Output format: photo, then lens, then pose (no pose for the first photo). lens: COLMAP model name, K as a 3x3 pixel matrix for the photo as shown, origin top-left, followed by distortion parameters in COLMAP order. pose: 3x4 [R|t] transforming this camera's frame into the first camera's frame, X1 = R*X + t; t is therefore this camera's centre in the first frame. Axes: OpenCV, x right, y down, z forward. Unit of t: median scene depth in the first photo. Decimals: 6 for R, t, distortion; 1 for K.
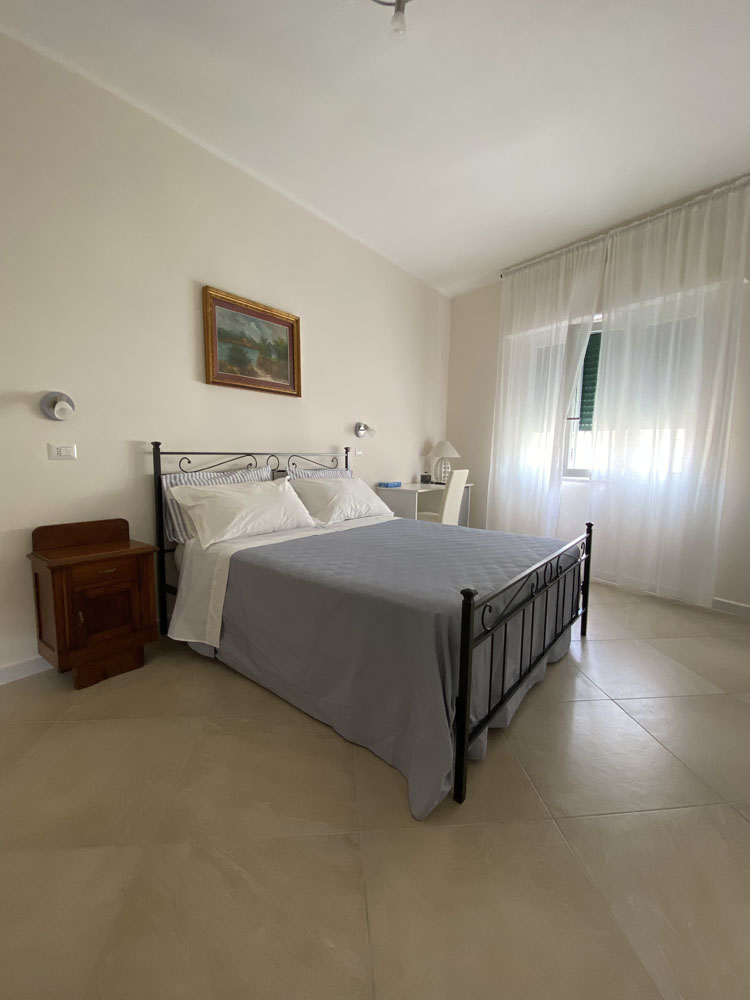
lens RADIAL K [[401.6, 0, 360.2], [0, 401.6, 499.8], [0, 0, 1]] dist [0.000470, 0.000050]
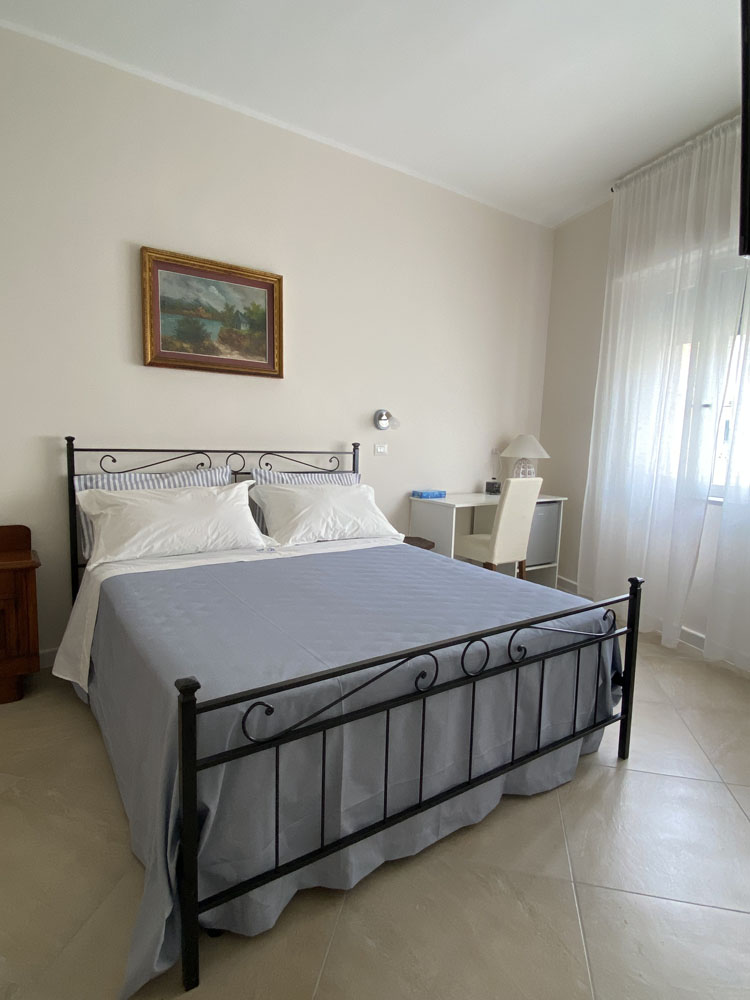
lens RADIAL K [[511.0, 0, 375.0], [0, 511.0, 500.0], [0, 0, 1]] dist [0.001005, -0.000373]
pose [[0.960719, 0.050464, -0.272895, 0.334997], [-0.050433, 0.998702, 0.007135, -0.041387], [0.272900, 0.006908, 0.962017, 0.112663]]
